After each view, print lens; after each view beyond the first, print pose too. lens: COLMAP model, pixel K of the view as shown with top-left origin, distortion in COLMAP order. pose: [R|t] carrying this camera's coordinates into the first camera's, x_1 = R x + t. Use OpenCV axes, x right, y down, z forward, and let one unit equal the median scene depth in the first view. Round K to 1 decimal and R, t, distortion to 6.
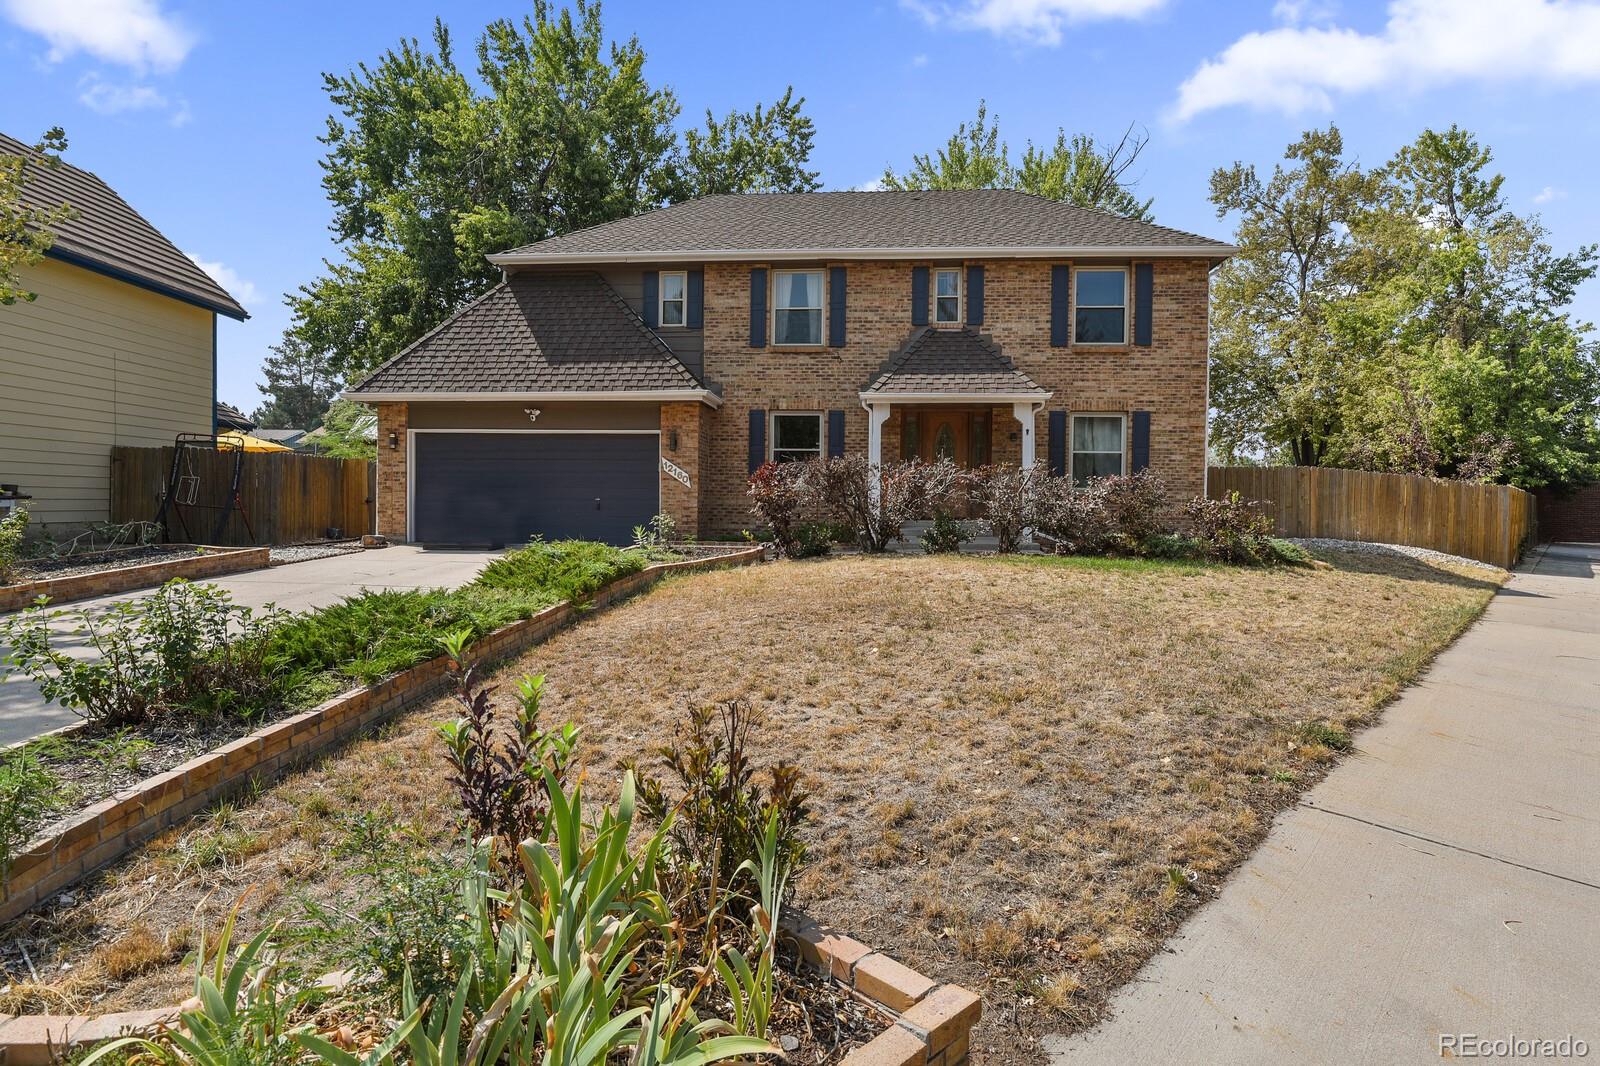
lens RADIAL K [[789.2, 0, 820.7], [0, 789.2, 520.7], [0, 0, 1]] dist [-0.021847, -0.003144]
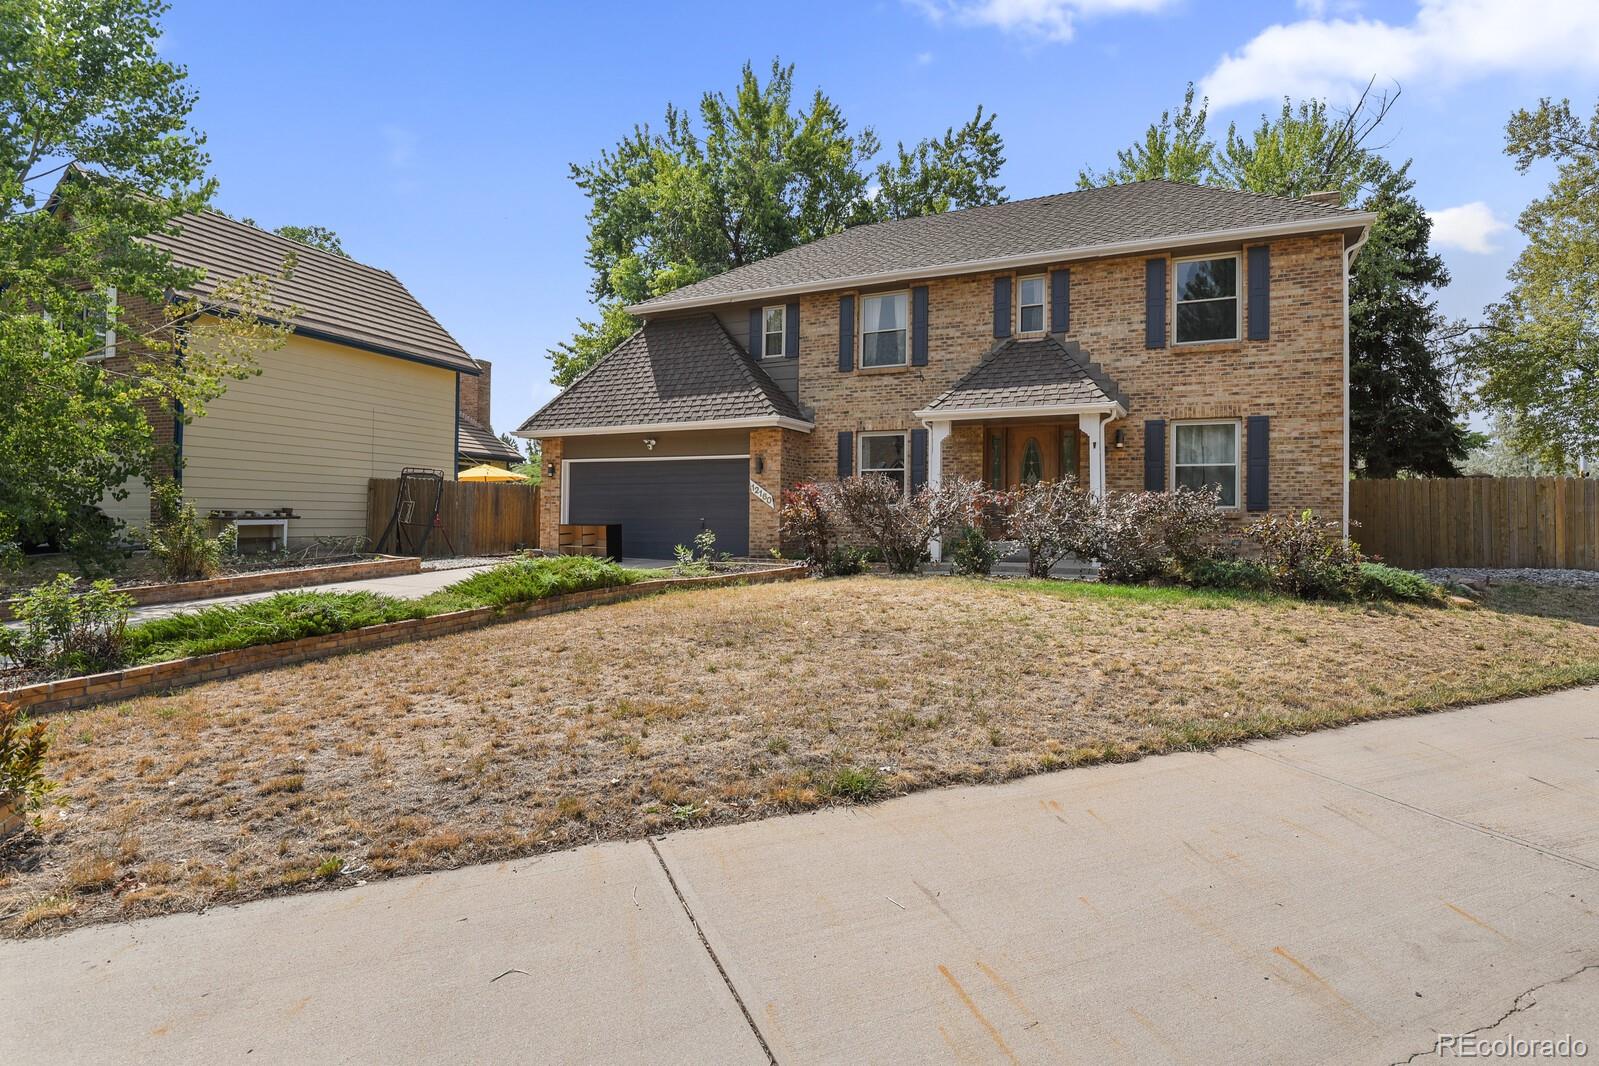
lens RADIAL K [[788.7, 0, 832.2], [0, 788.7, 512.4], [0, 0, 1]] dist [-0.021847, -0.003144]
pose [[0.935427, -0.003630, -0.353501, 0.270004], [-0.008983, 0.999380, -0.034034, -0.000996], [0.353406, 0.035012, 0.934815, 0.038973]]
